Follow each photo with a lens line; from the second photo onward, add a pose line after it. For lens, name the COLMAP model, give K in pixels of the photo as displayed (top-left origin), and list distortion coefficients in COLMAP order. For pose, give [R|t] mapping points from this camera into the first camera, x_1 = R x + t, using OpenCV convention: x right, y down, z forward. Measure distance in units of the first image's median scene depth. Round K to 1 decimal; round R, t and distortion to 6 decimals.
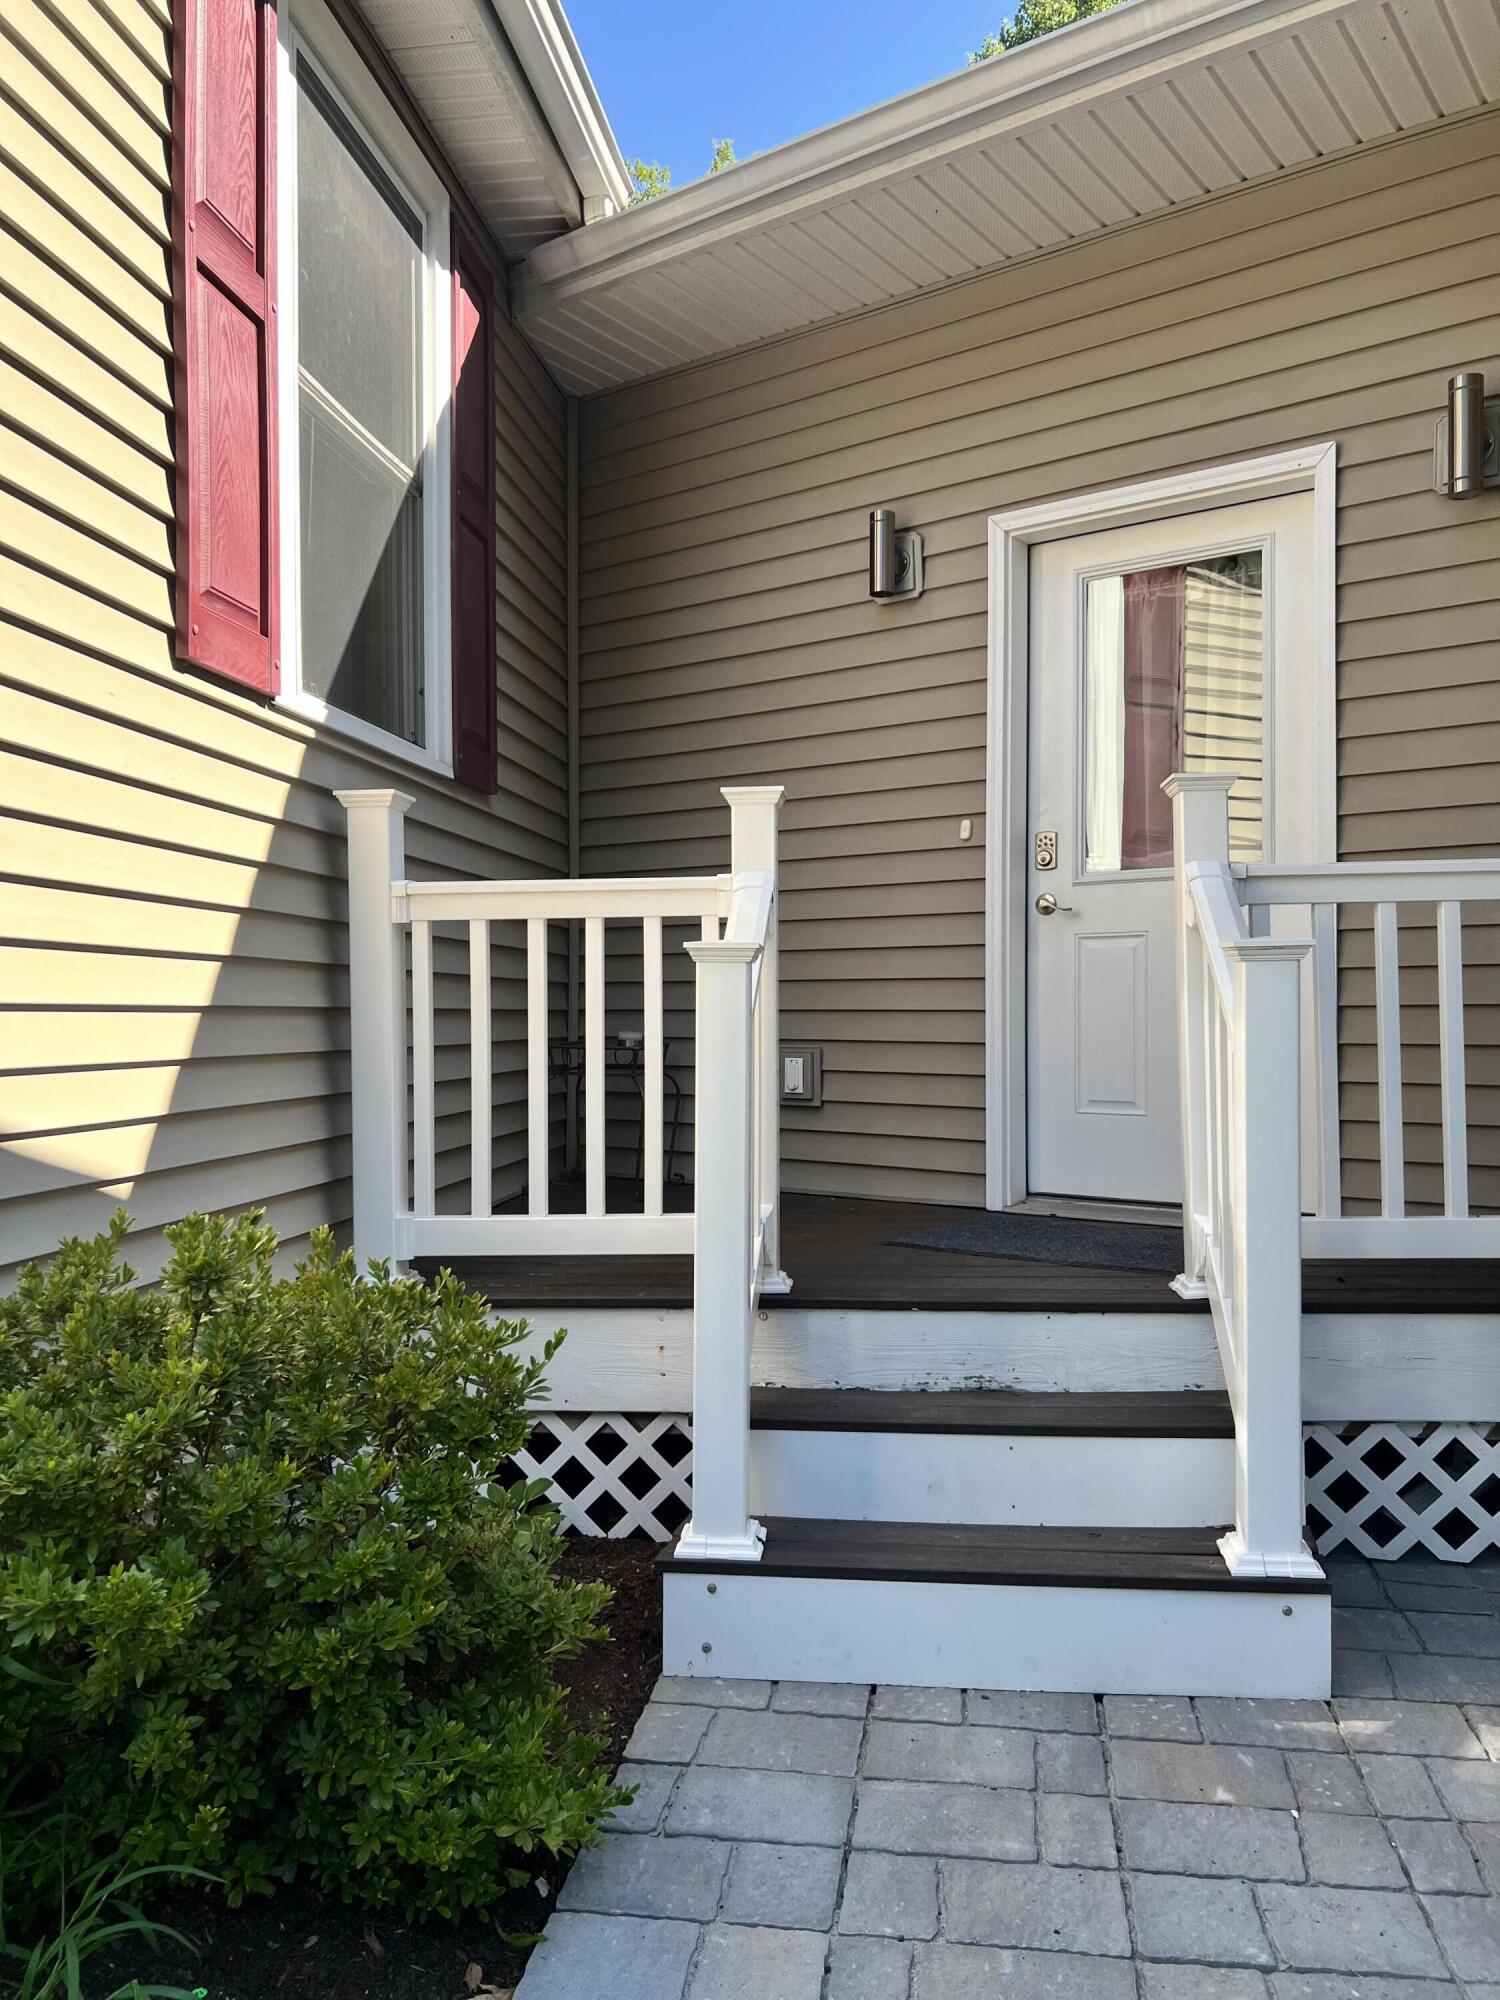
lens RADIAL K [[1507.2, 0, 750.8], [0, 1507.2, 1015.0], [0, 0, 1]] dist [0.046046, -0.050981]
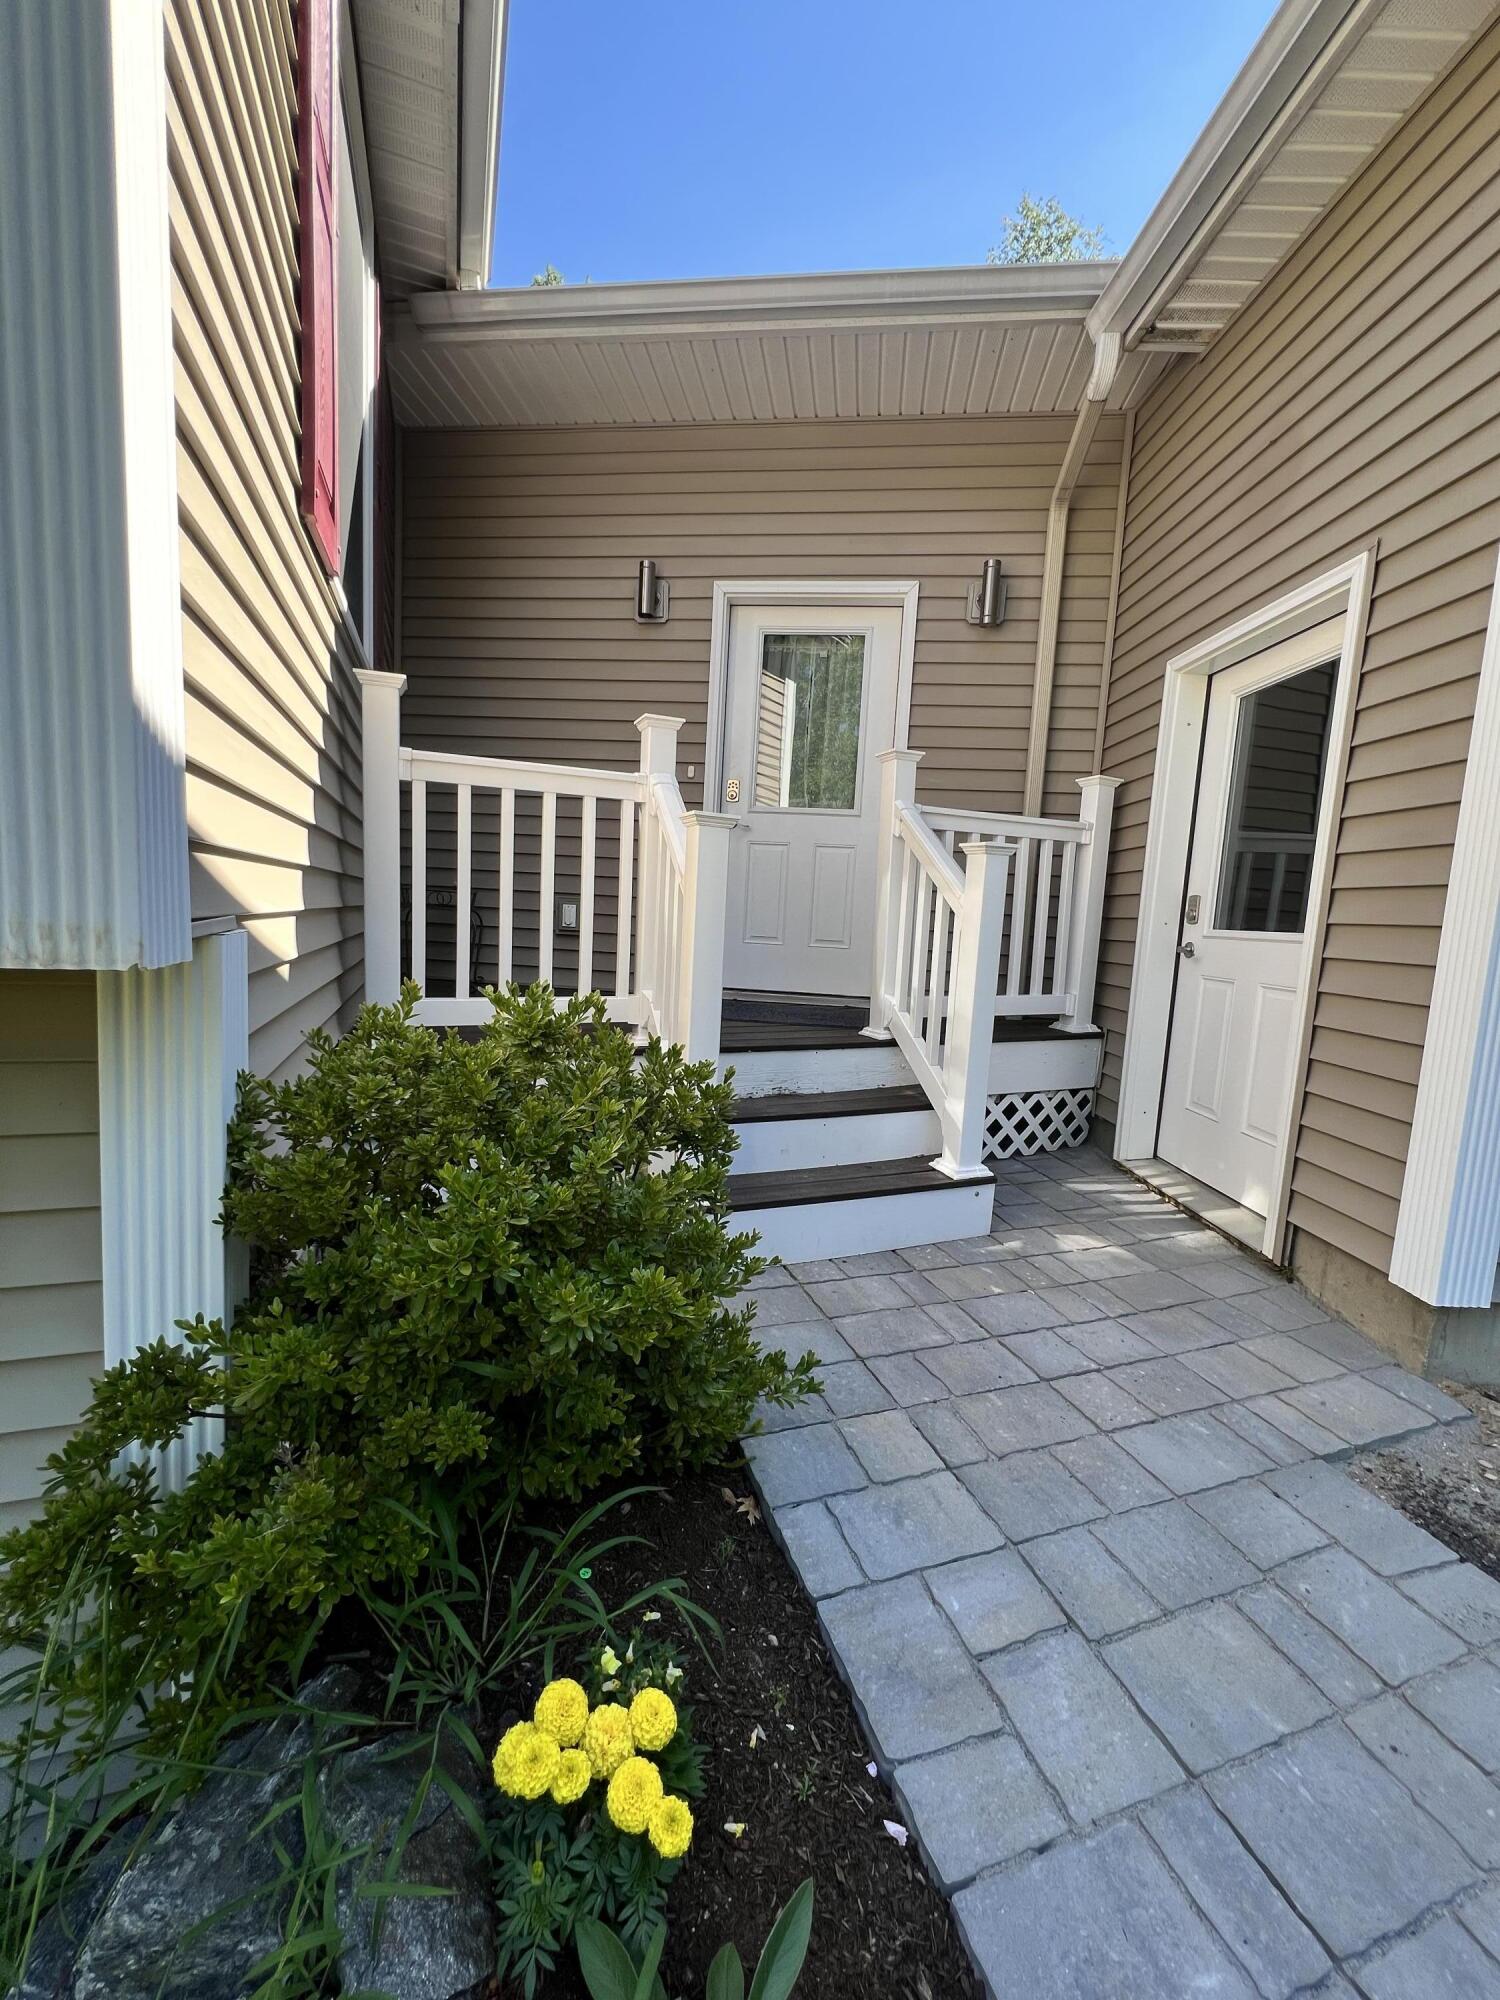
lens RADIAL K [[805.2, 0, 750.0], [0, 805.2, 1000.0], [0, 0, 1]] dist [0.000190, 0.000478]
pose [[0.877205, -0.005645, 0.480083, -0.305613], [-0.051447, 0.993068, 0.105681, 0.040737], [-0.477352, -0.117403, 0.870834, 0.210193]]
